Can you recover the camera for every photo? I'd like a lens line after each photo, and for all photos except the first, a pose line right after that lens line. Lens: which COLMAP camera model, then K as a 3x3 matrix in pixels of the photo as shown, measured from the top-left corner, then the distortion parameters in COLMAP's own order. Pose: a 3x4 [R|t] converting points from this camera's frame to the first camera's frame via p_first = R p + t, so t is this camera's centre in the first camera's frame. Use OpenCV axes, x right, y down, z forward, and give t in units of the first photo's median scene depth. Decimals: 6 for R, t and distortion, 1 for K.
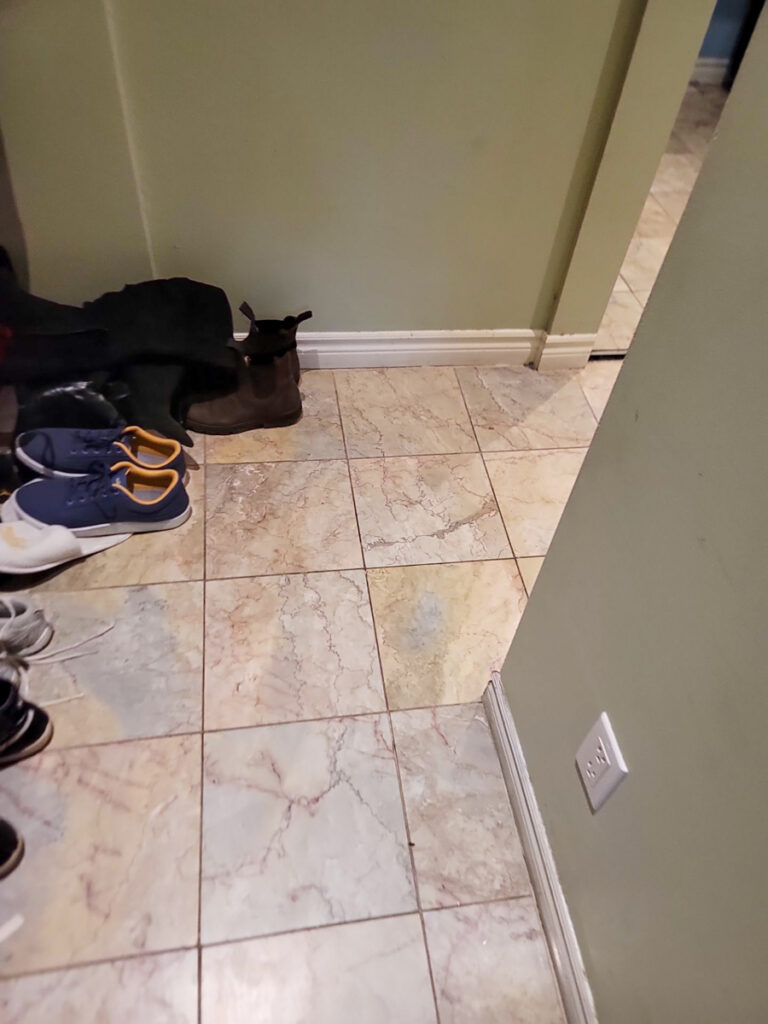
lens RADIAL K [[741.7, 0, 398.5], [0, 741.7, 511.0], [0, 0, 1]] dist [0.085683, -0.054086]
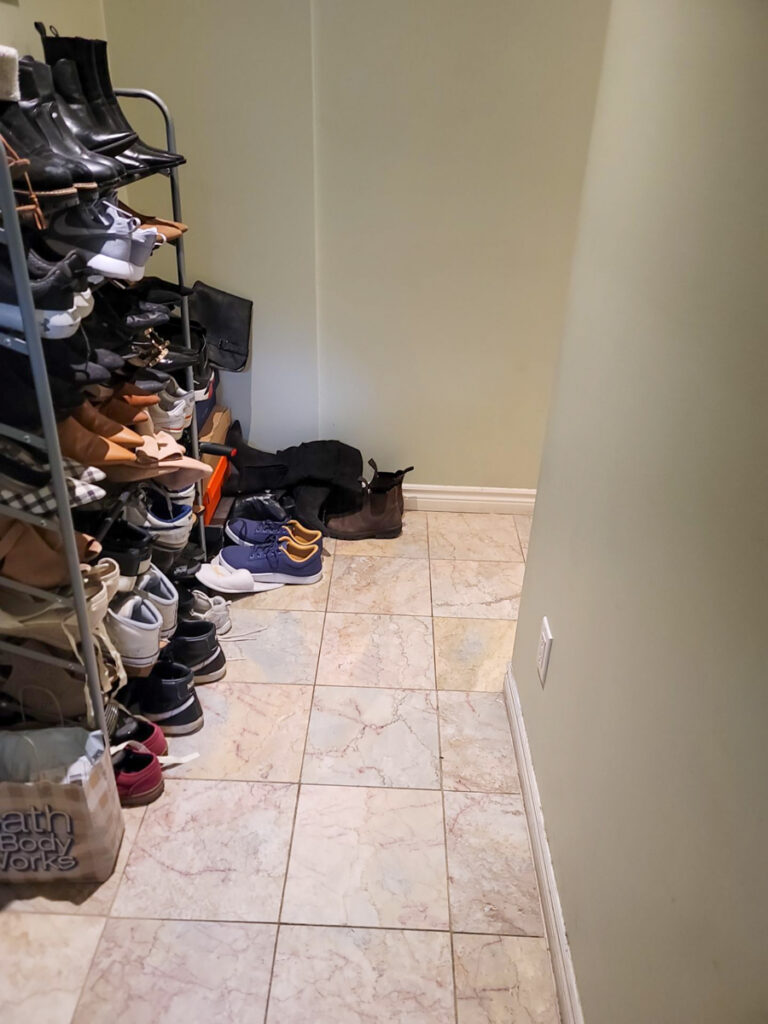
lens RADIAL K [[741.7, 0, 398.5], [0, 741.7, 511.0], [0, 0, 1]] dist [0.085683, -0.054086]
pose [[0.984404, 0.031427, -0.173094, 0.151392], [-0.090527, 0.934141, -0.345232, 0.439653], [0.150845, 0.355518, 0.922417, -0.478491]]
